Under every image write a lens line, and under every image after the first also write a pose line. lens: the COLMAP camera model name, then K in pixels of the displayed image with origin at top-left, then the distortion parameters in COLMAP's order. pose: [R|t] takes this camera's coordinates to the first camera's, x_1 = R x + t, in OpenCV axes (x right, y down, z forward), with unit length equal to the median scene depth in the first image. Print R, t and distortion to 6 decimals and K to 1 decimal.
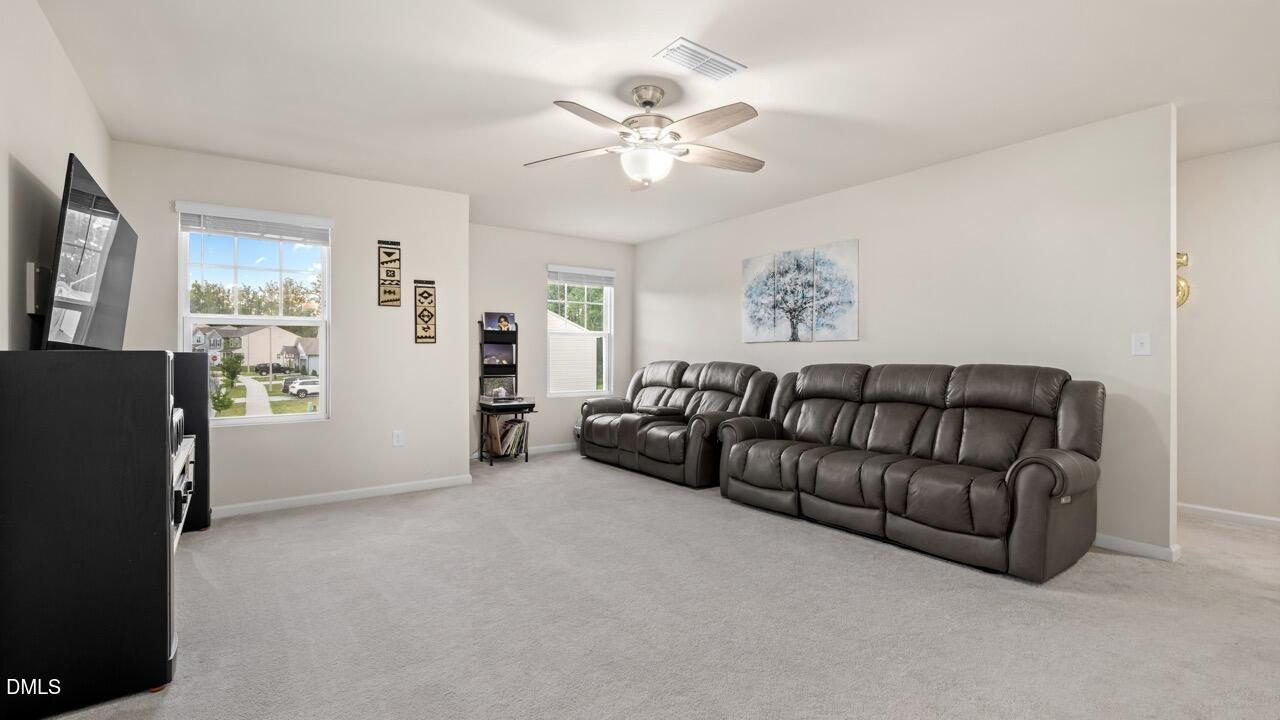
lens RADIAL K [[580.0, 0, 644.4], [0, 580.0, 354.8], [0, 0, 1]] dist [-0.000391, -0.000184]
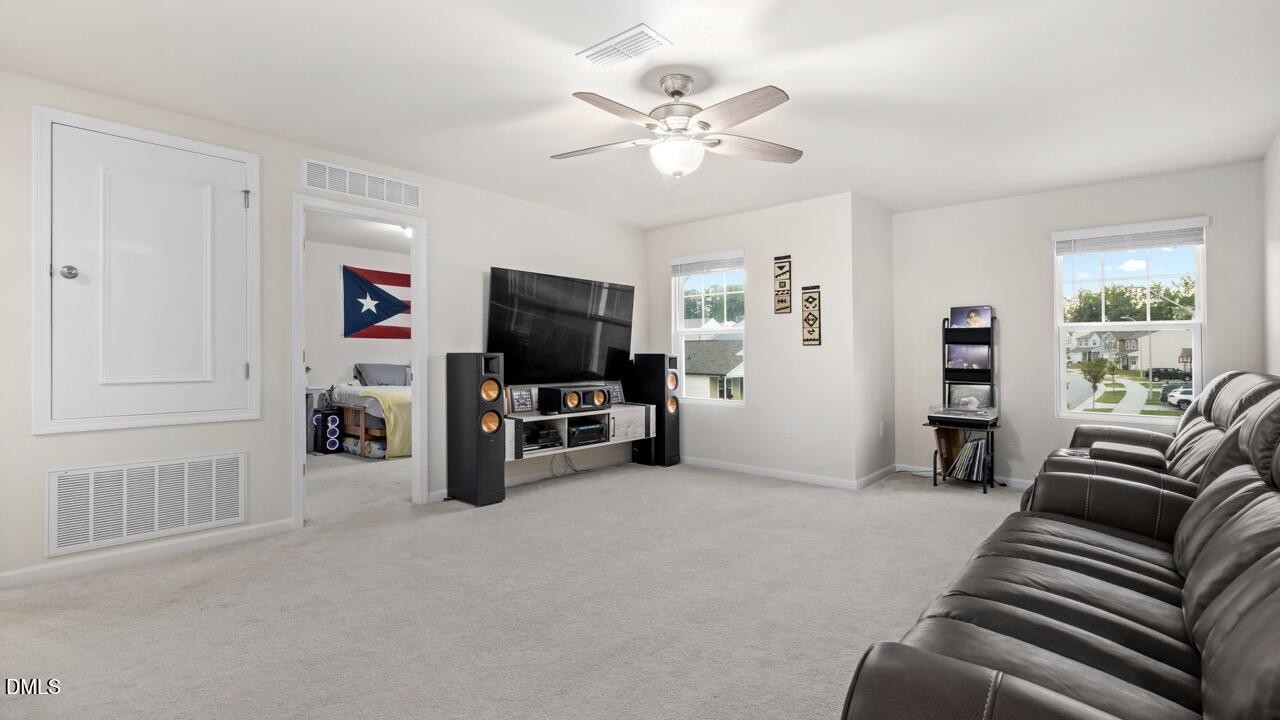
lens RADIAL K [[580.0, 0, 642.4], [0, 580.0, 357.2], [0, 0, 1]] dist [-0.000391, -0.000184]
pose [[0.211929, 0.005157, -0.977272, 0.589436], [-0.006212, 0.999973, 0.003930, -0.000584], [0.977265, 0.005238, 0.211955, 0.470225]]
